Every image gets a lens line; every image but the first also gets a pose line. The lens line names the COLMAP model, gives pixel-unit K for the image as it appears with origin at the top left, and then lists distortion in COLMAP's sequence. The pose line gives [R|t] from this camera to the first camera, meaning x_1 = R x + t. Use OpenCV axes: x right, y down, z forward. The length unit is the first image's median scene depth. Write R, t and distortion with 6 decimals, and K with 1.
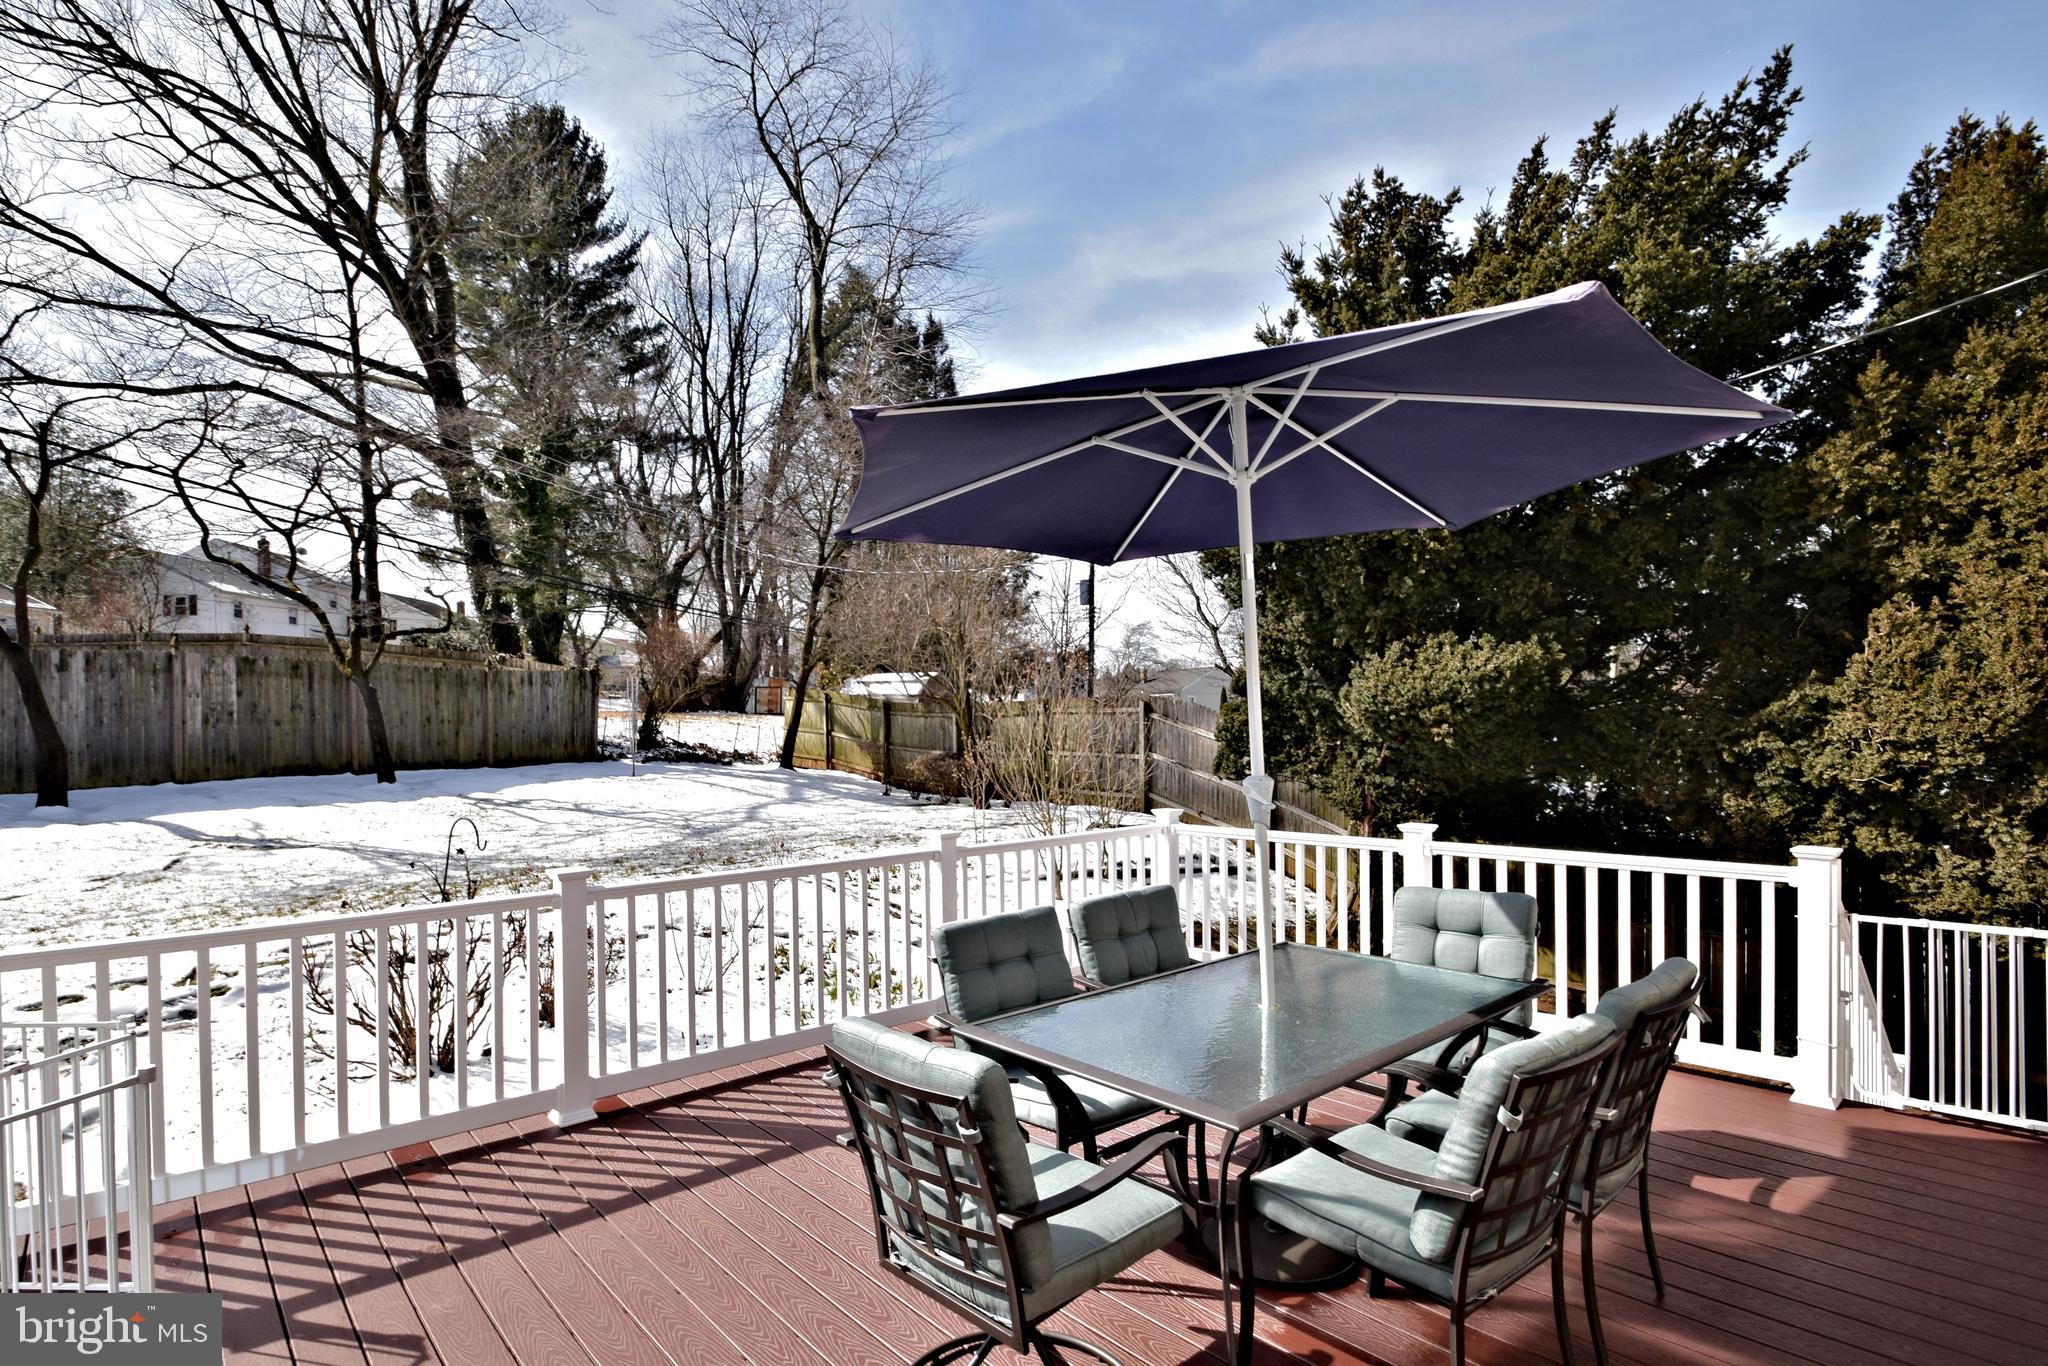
lens RADIAL K [[1016.6, 0, 1023.9], [0, 1016.6, 717.3], [0, 0, 1]] dist [-0.018850, -0.002726]
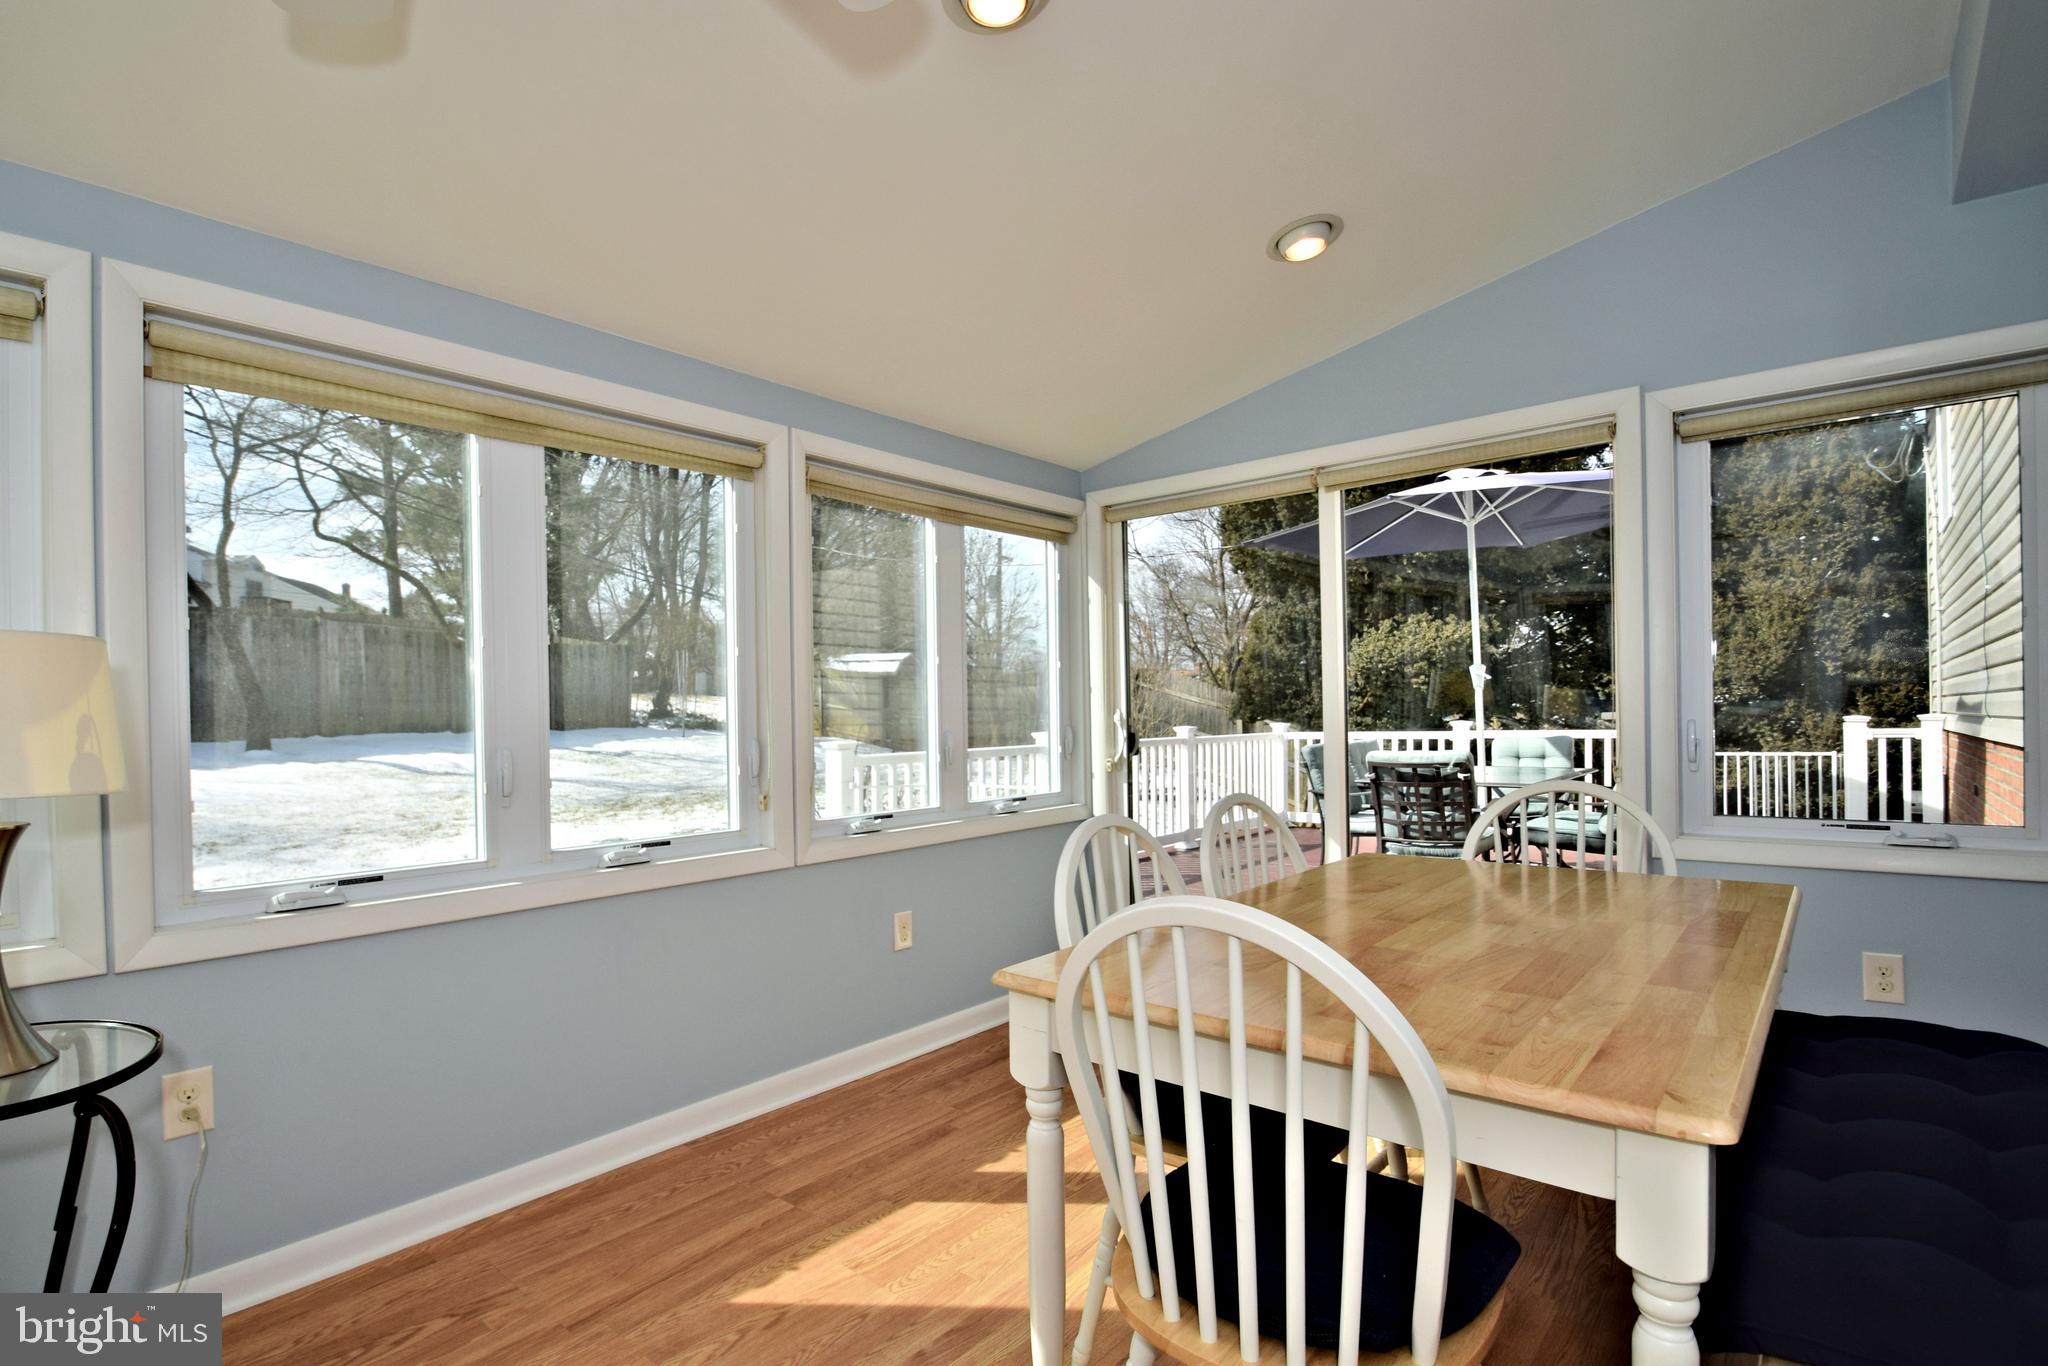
lens RADIAL K [[966.6, 0, 1037.1], [0, 966.6, 716.7], [0, 0, 1]] dist [-0.018332, 0.000117]
pose [[0.988919, -0.001289, 0.148453, -0.441490], [-0.000339, 0.999940, 0.010940, 0.065608], [-0.148459, -0.010869, 0.988859, -0.381521]]
